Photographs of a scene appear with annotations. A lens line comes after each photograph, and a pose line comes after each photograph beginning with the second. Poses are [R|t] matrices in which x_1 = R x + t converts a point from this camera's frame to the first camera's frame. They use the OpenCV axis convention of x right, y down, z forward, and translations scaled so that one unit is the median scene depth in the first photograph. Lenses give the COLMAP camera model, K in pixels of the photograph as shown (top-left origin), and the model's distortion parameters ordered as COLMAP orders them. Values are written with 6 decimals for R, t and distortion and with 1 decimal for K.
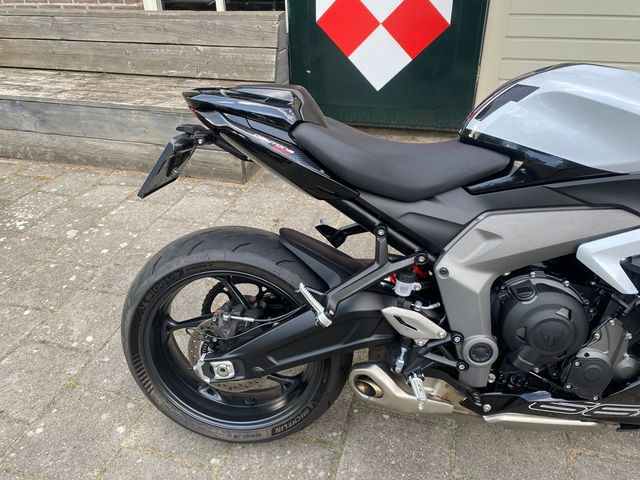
lens RADIAL K [[484.1, 0, 316.8], [0, 484.1, 238.7], [0, 0, 1]] dist [0.041272, -0.058653]
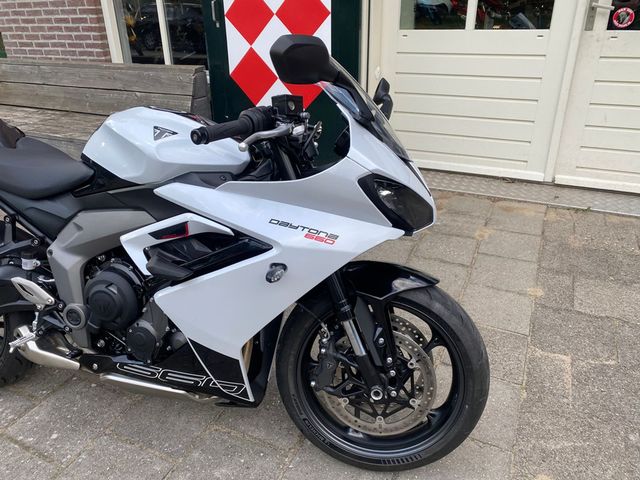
lens RADIAL K [[483.6, 0, 312.7], [0, 483.6, 241.2], [0, 0, 1]] dist [0.006289, -0.004901]
pose [[0.986345, 0.074563, -0.146845, 1.061724], [-0.087515, 0.992632, -0.083805, 0.077017], [0.139515, 0.095512, 0.985603, -0.202534]]
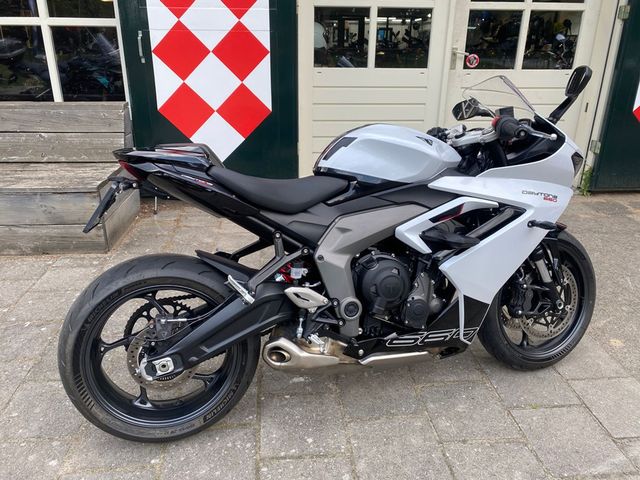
lens RADIAL K [[484.1, 0, 316.8], [0, 484.1, 238.7], [0, 0, 1]] dist [0.041272, -0.058653]
pose [[0.929361, -0.103417, 0.354392, -0.245169], [0.162261, 0.976694, -0.140502, 0.197328], [-0.331602, 0.188081, 0.924481, -0.347987]]
